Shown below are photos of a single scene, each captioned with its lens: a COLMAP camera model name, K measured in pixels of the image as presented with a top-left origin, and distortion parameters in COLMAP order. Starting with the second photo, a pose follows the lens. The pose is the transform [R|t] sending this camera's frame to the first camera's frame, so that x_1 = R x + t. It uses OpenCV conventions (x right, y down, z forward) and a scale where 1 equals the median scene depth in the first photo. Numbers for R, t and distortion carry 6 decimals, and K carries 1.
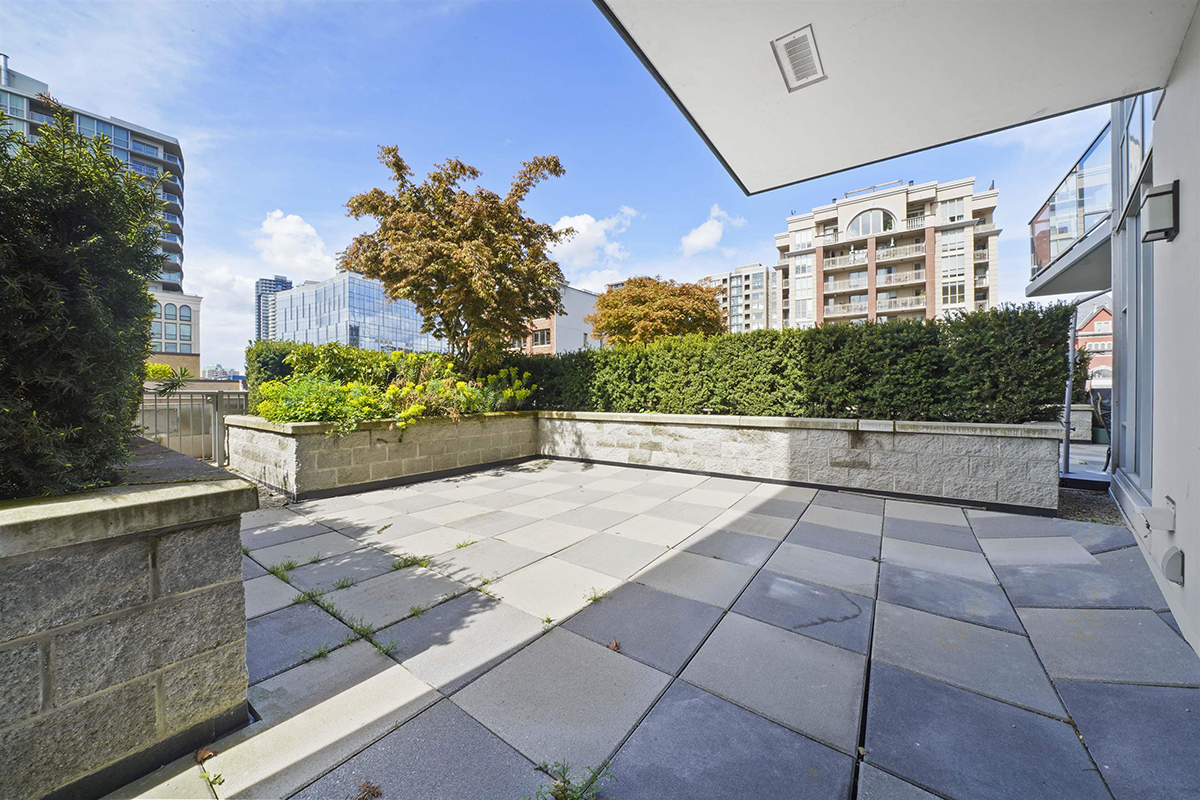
lens RADIAL K [[416.7, 0, 598.2], [0, 416.7, 400.1], [0, 0, 1]] dist [-0.018971, -0.000028]
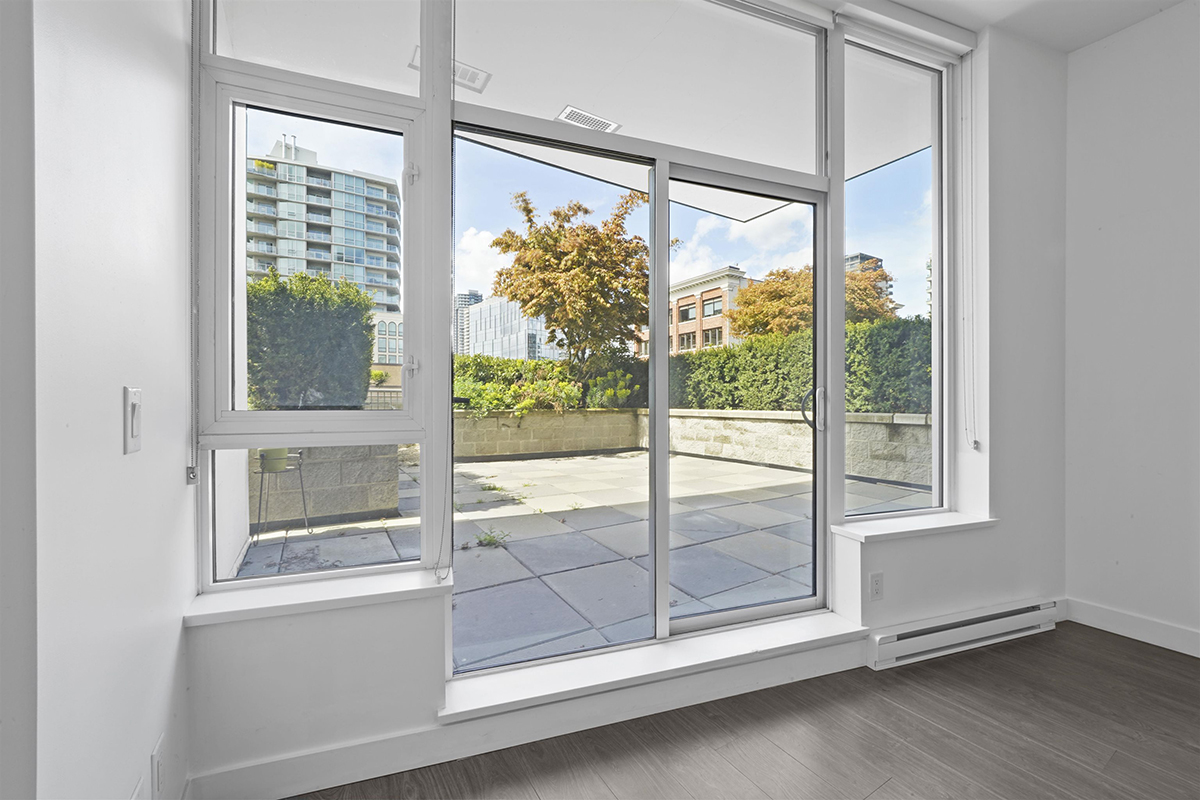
lens RADIAL K [[472.5, 0, 601.0], [0, 472.5, 404.0], [0, 0, 1]] dist [0.004894, -0.000722]
pose [[0.923817, 0.006254, -0.382783, 0.296119], [-0.009906, 0.999922, -0.007570, 0.029697], [0.382705, 0.010785, 0.923807, -0.256217]]
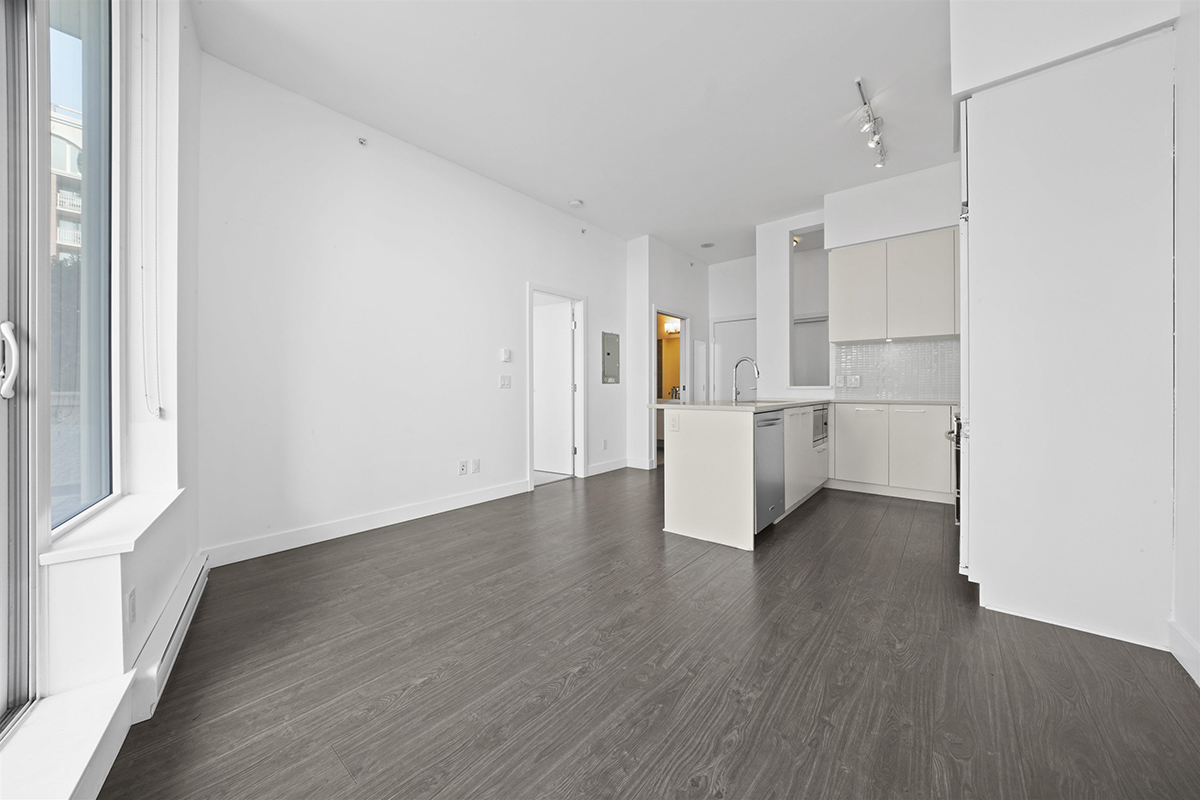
lens RADIAL K [[416.7, 0, 604.5], [0, 416.7, 391.3], [0, 0, 1]] dist [-0.018971, -0.000028]
pose [[0.061546, -0.005701, 0.998088, 0.155190], [0.015201, 0.999873, 0.004774, 0.045304], [-0.997988, 0.014878, 0.061625, -0.123771]]
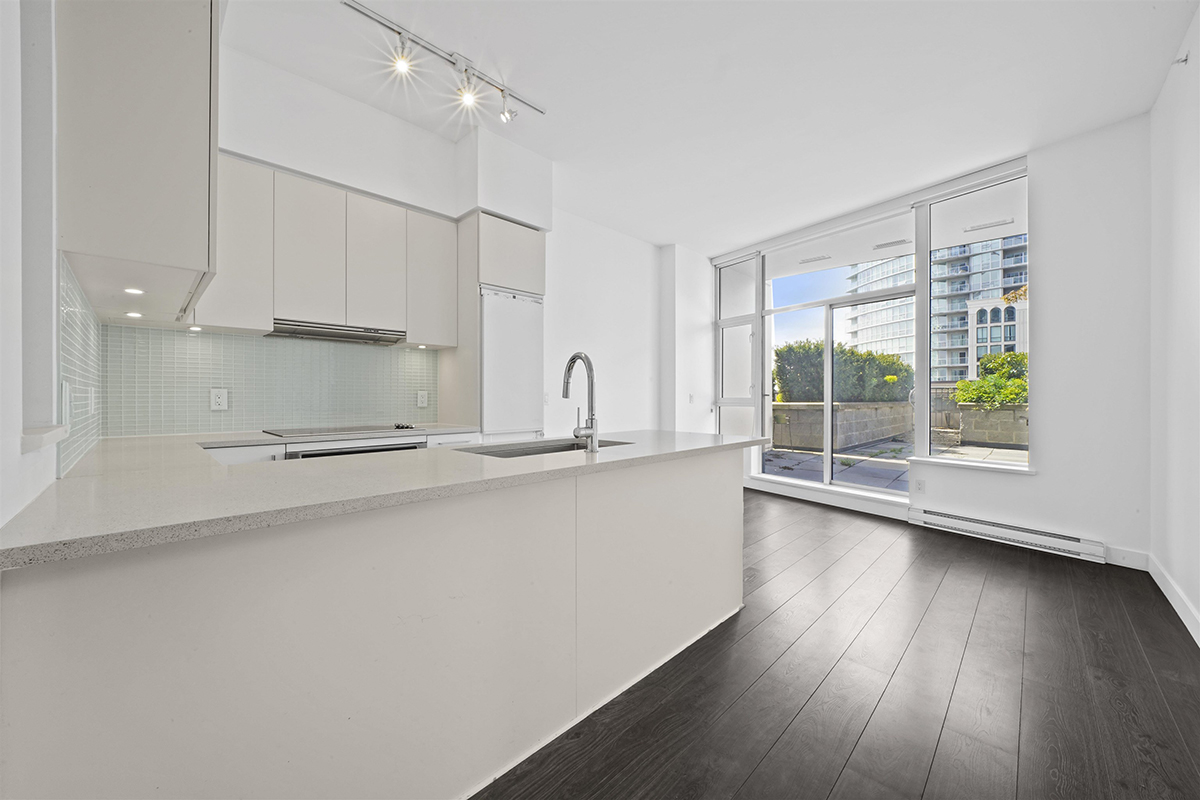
lens RADIAL K [[450.6, 0, 583.8], [0, 450.6, 395.9], [0, 0, 1]] dist [-0.008883, -0.000193]
pose [[-0.168768, -0.000338, -0.985656, 1.085618], [-0.013423, 0.999908, 0.001955, 0.030447], [0.985564, 0.013561, -0.168757, -0.236153]]
